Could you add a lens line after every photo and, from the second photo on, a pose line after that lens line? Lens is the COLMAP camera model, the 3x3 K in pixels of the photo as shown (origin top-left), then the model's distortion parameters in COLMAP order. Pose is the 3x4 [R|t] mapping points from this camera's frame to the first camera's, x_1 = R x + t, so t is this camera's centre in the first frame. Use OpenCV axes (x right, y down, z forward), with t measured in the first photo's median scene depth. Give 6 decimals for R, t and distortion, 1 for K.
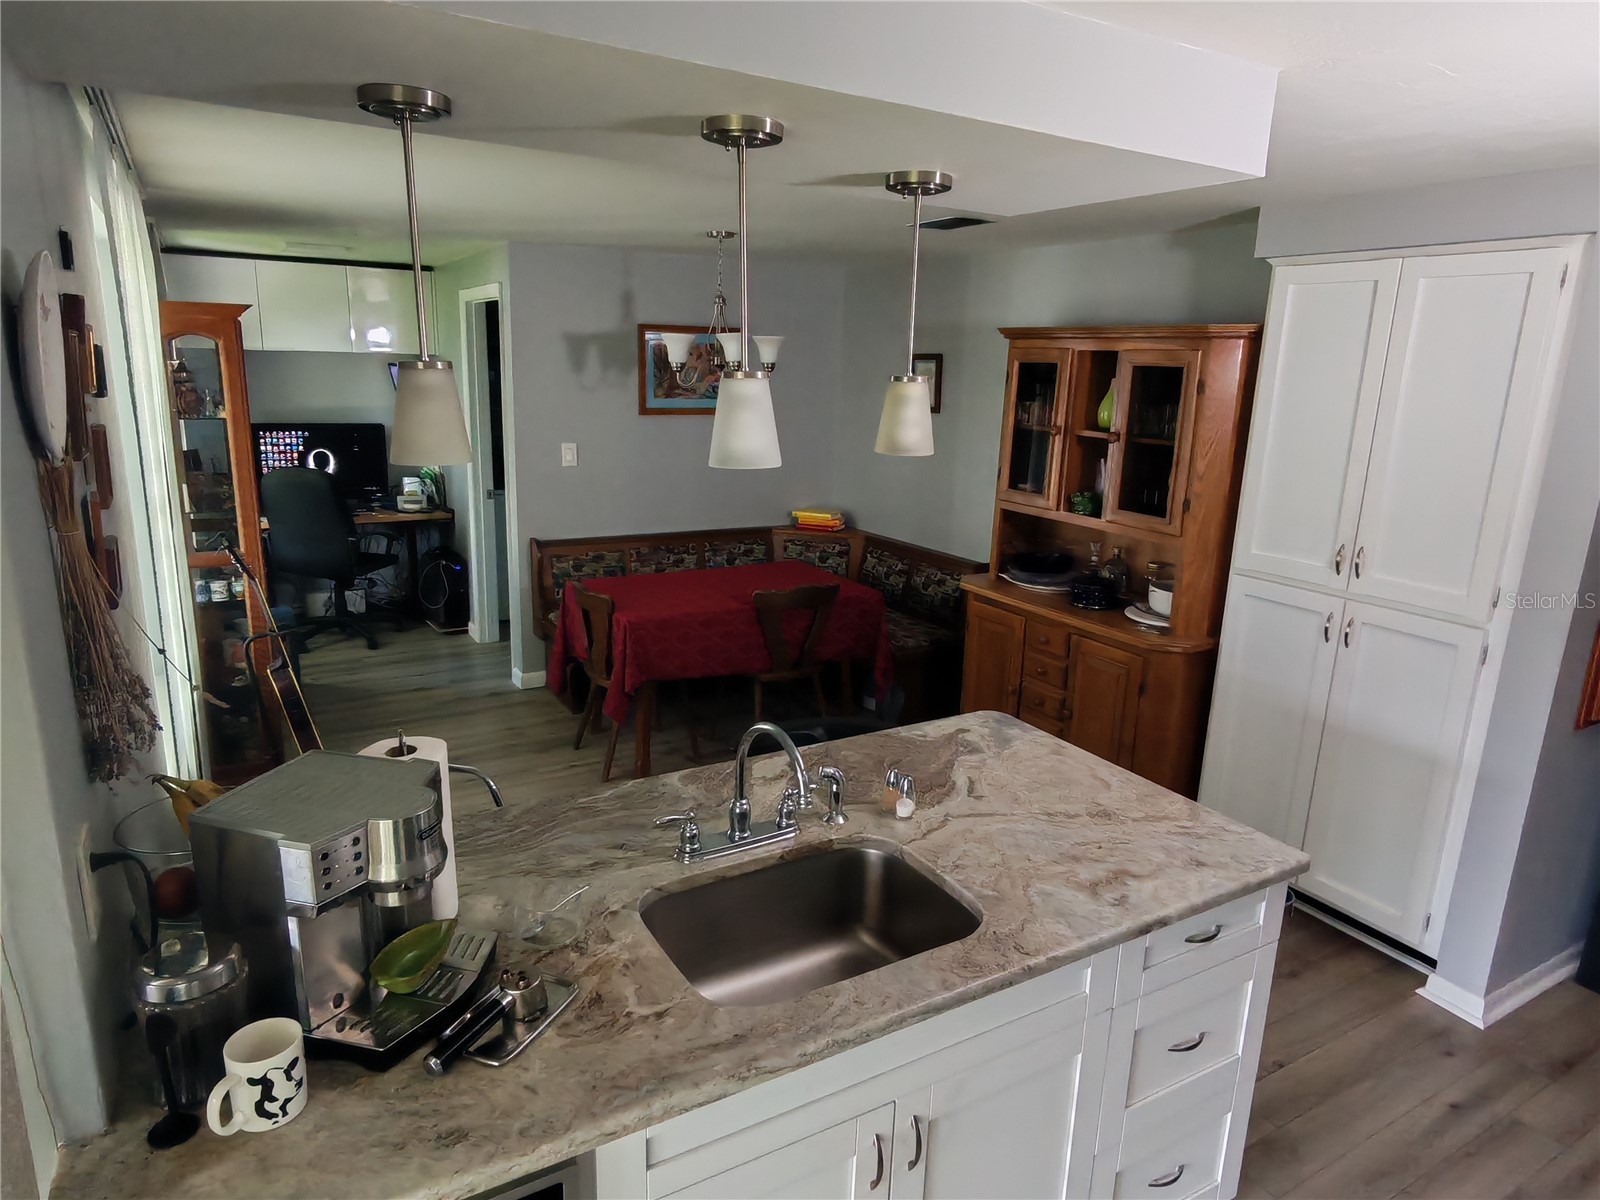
lens RADIAL K [[988.5, 0, 803.0], [0, 988.5, 596.0], [0, 0, 1]] dist [-0.002672, 0.000557]
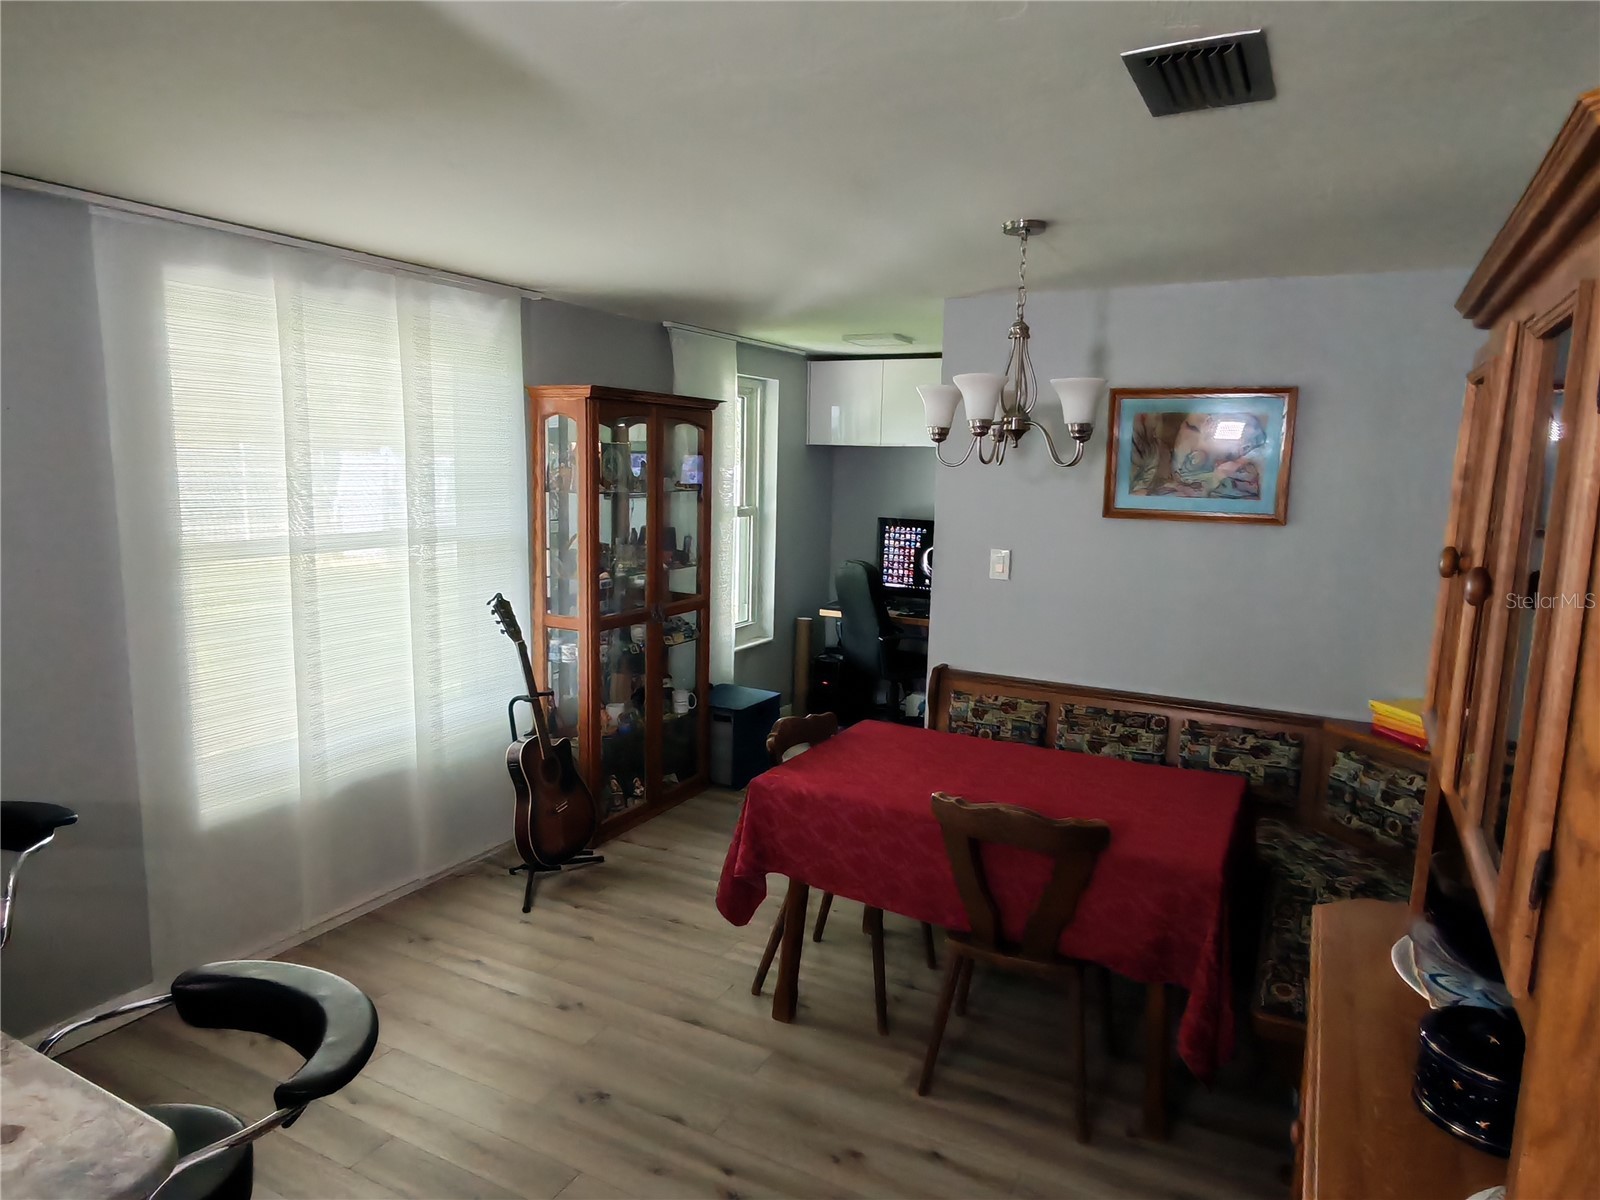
lens RADIAL K [[988.5, 0, 798.7], [0, 988.5, 601.1], [0, 0, 1]] dist [-0.002672, 0.000557]
pose [[0.521727, 0.105355, -0.846582, 0.330426], [-0.206855, 0.978355, -0.005725, -0.080363], [0.827655, 0.178107, 0.532227, 0.481788]]
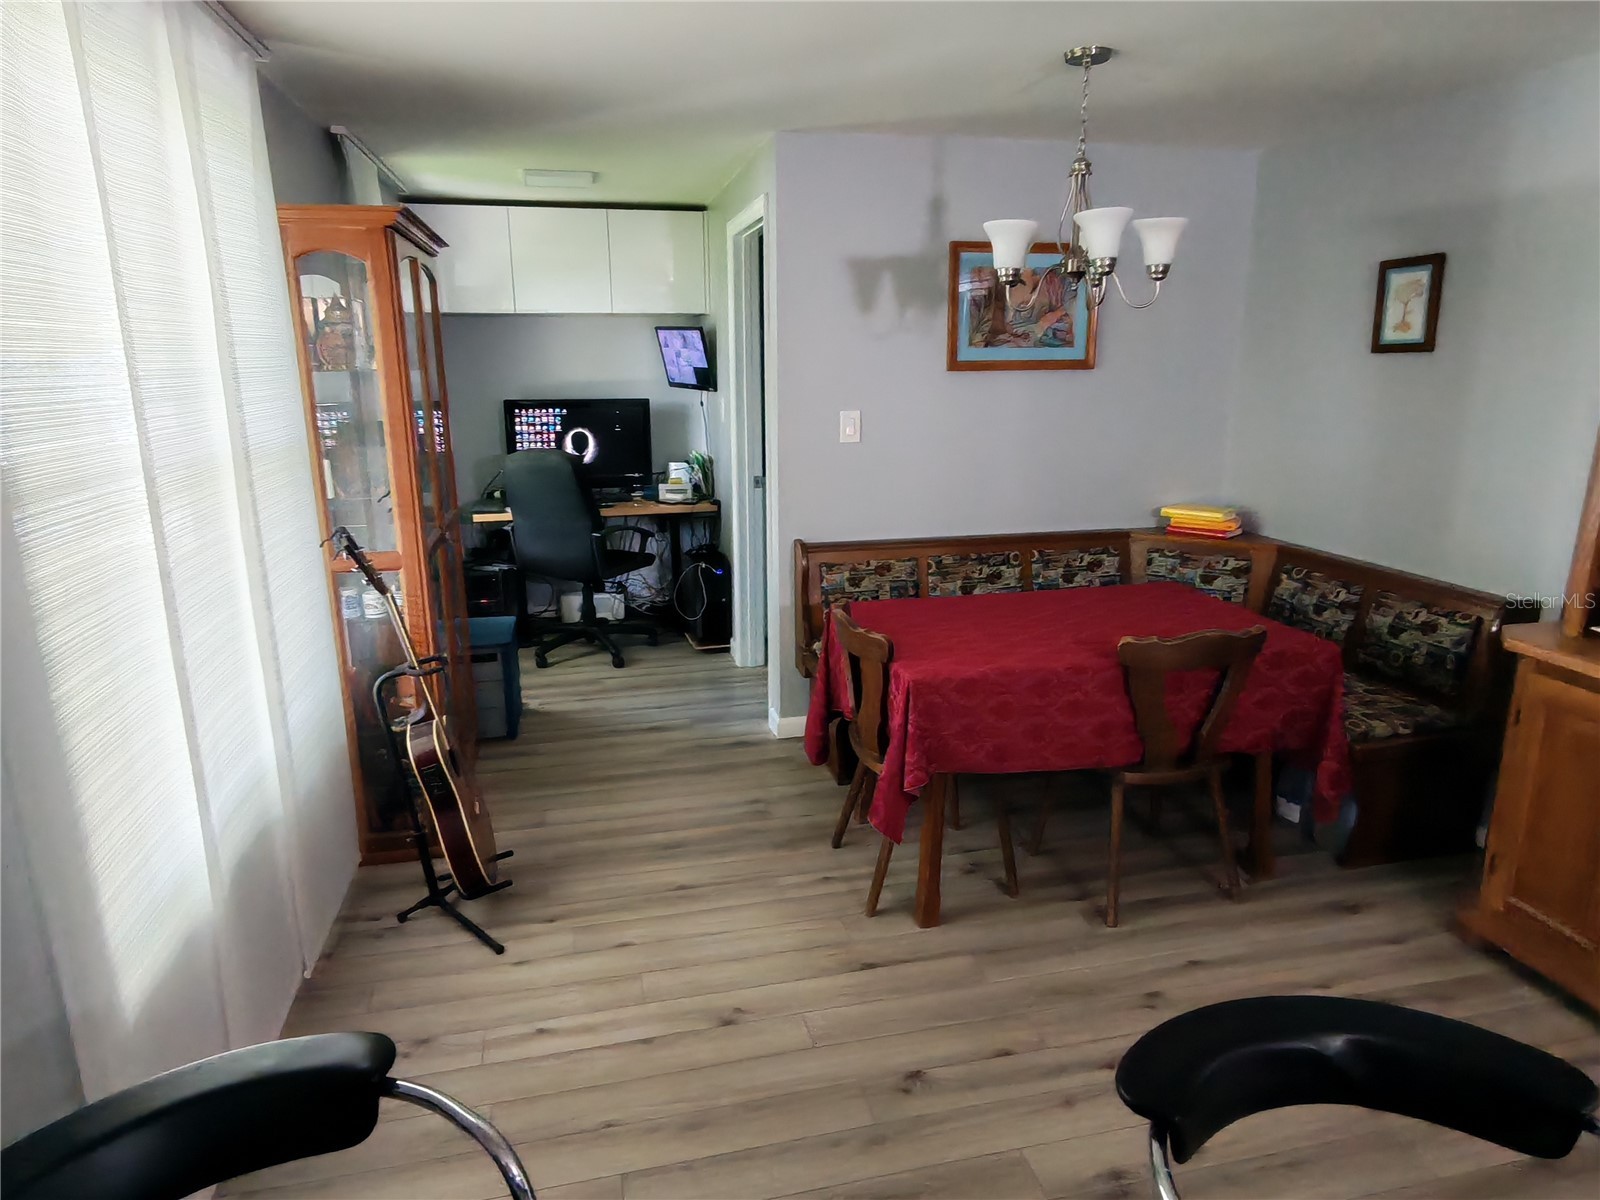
lens RADIAL K [[988.5, 0, 801.2], [0, 988.5, 597.6], [0, 0, 1]] dist [-0.002672, 0.000557]
pose [[0.951433, 0.040264, -0.305211, -0.042732], [-0.038516, 0.999189, 0.011748, -0.024010], [0.305437, 0.000578, 0.952212, 0.295845]]
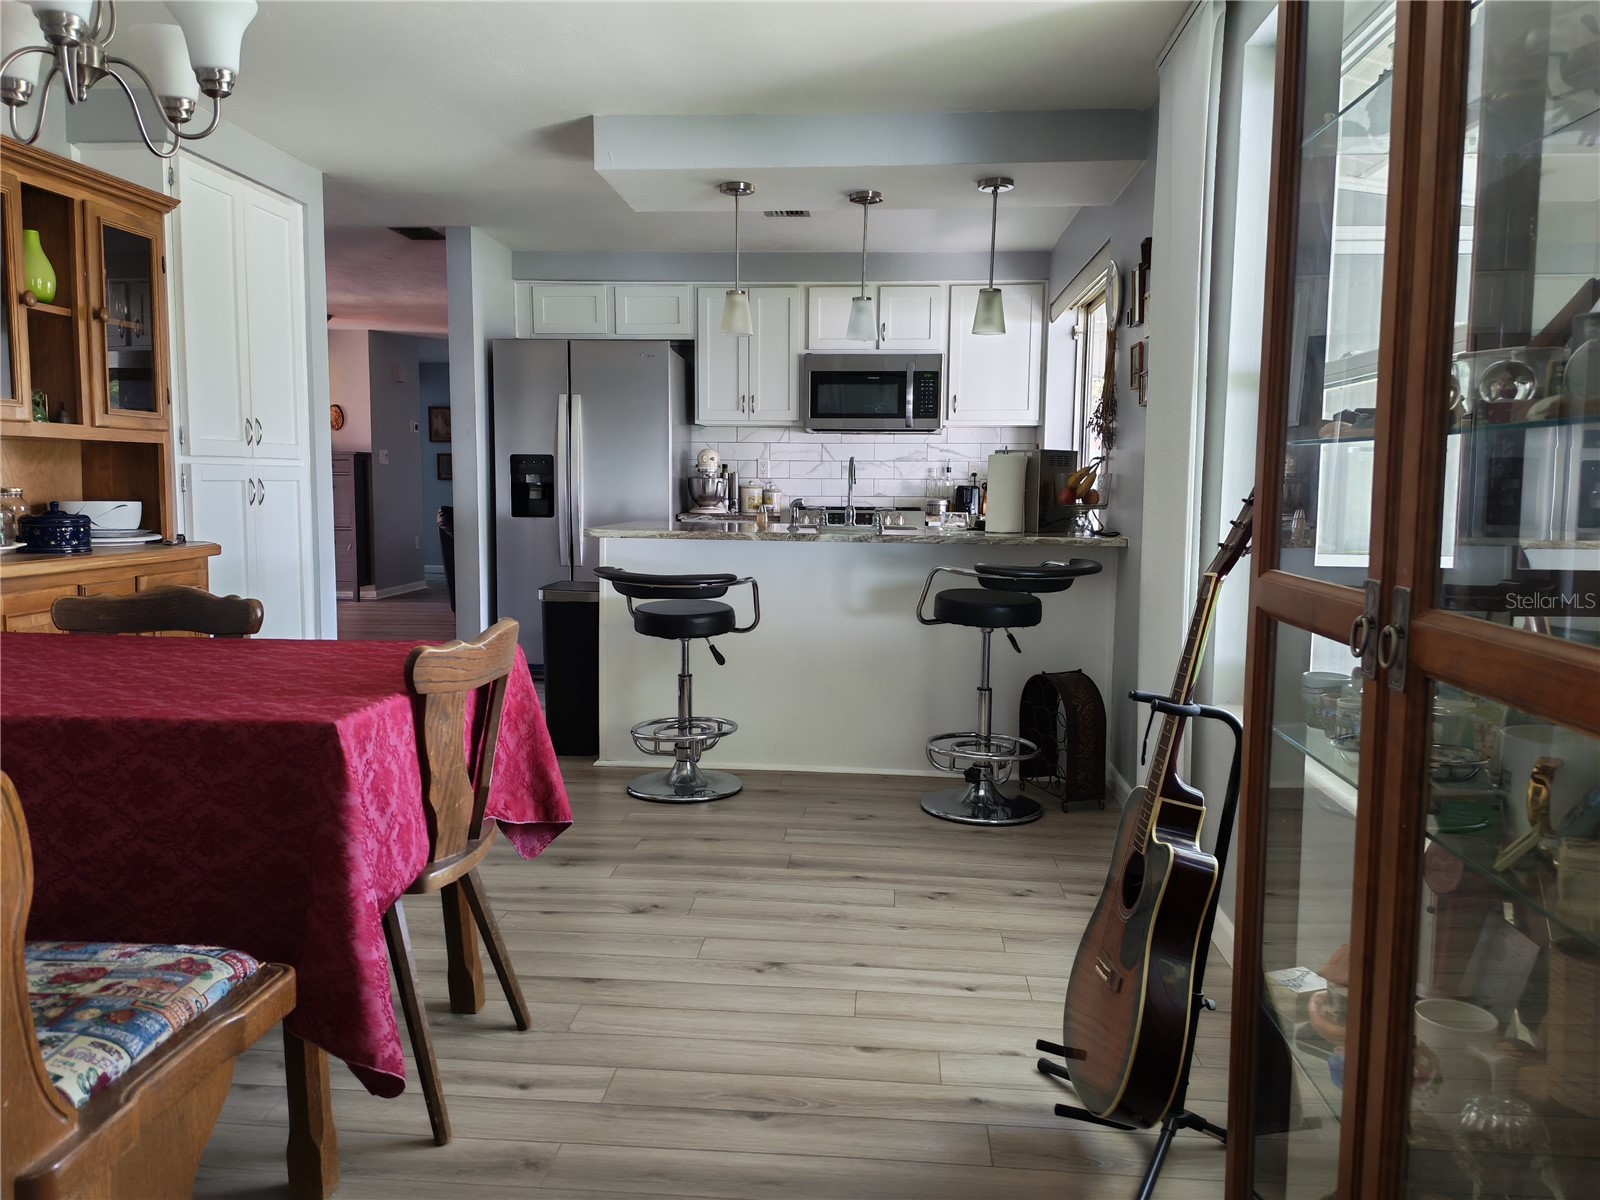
lens RADIAL K [[1208.8, 0, 798.0], [0, 1208.8, 595.2], [0, 0, 1]] dist [0.092002, -0.117027]
pose [[-0.814139, -0.094665, 0.572901, -0.502868], [0.100858, 0.948571, 0.300068, -0.133436], [-0.571843, 0.302079, -0.762721, 1.068515]]
